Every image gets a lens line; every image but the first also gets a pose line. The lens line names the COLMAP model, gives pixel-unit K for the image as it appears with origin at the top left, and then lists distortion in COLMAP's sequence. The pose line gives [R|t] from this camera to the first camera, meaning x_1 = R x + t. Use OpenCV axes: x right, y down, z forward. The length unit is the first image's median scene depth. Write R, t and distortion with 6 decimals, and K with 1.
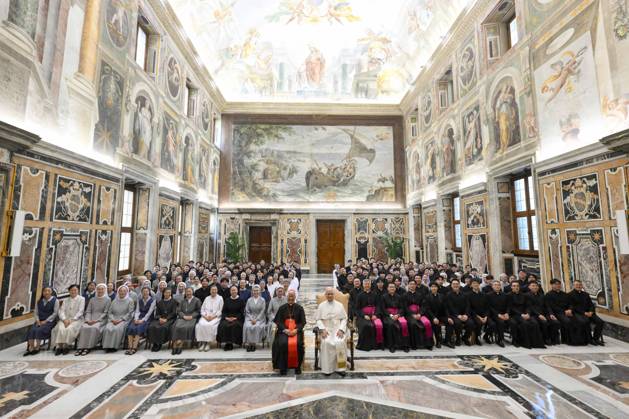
lens RADIAL K [[299.4, 0, 314.5], [0, 299.4, 209.5], [0, 0, 1]] dist [-0.000231, 0.000204]
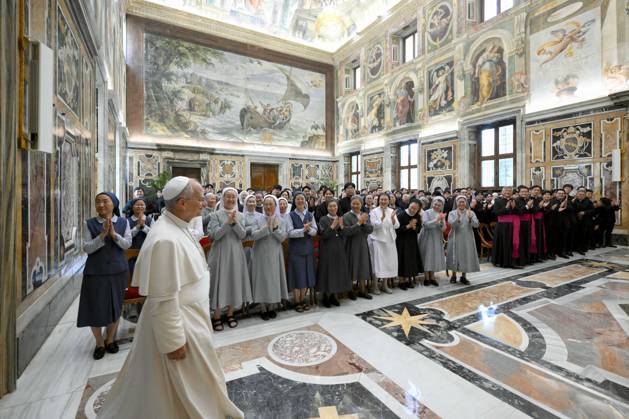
lens RADIAL K [[284.1, 0, 313.3], [0, 284.1, 198.5], [0, 0, 1]] dist [-0.000725, -0.000032]
pose [[0.896290, -0.004744, 0.443444, -0.349421], [-0.047259, 0.993227, 0.106146, 0.067200], [-0.440944, -0.116094, 0.889995, 0.190088]]
